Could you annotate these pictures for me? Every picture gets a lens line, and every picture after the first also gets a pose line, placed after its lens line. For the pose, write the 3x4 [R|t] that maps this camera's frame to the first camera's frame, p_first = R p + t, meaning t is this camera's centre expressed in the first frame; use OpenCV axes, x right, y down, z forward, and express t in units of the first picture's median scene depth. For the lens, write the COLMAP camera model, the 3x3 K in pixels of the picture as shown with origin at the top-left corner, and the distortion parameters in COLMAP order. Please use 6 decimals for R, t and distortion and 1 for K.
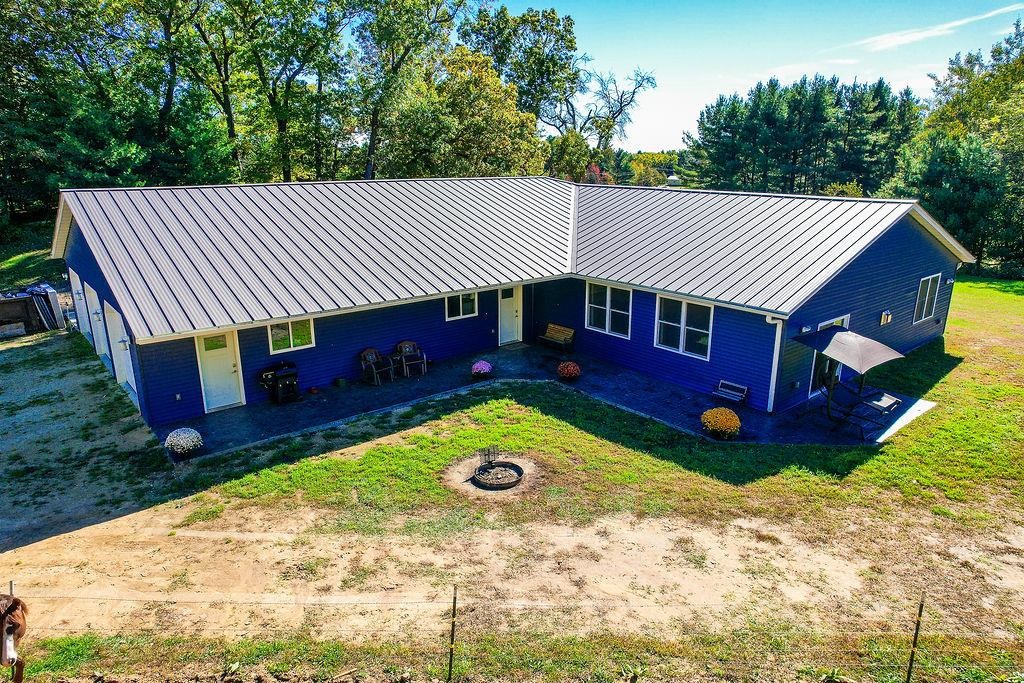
lens RADIAL K [[652.3, 0, 515.7], [0, 652.3, 346.8], [0, 0, 1]] dist [-0.055430, 0.050318]
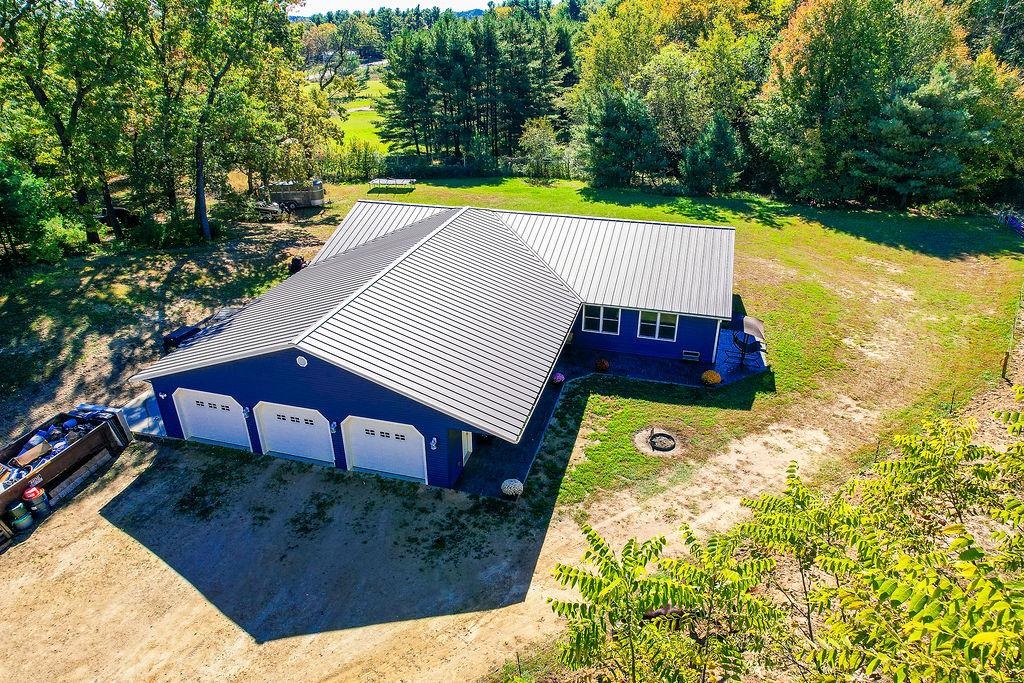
lens RADIAL K [[652.3, 0, 515.8], [0, 652.3, 342.9], [0, 0, 1]] dist [-0.055430, 0.050318]
pose [[0.824379, -0.263215, 0.501117, -0.969042], [0.167136, 0.959023, 0.228781, -0.457971], [-0.540801, -0.104847, 0.834591, -0.275676]]
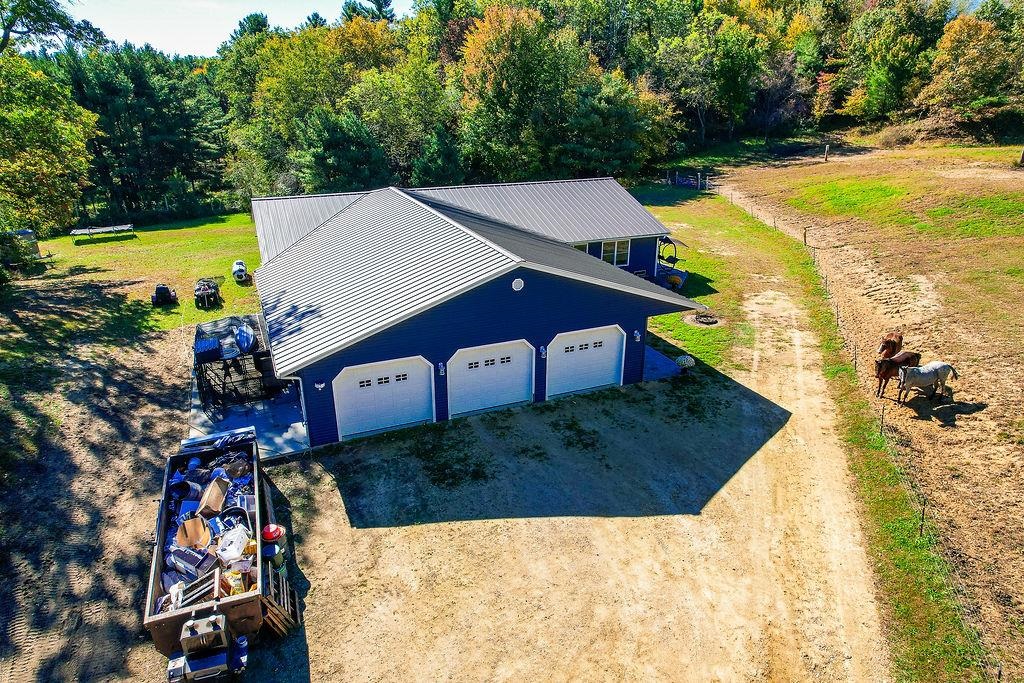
lens RADIAL K [[652.3, 0, 508.5], [0, 652.3, 345.7], [0, 0, 1]] dist [-0.055430, 0.050318]
pose [[0.295912, -0.360625, 0.884526, -1.785772], [0.274623, 0.919020, 0.282815, -0.441848], [-0.914887, 0.159223, 0.370985, 0.587781]]
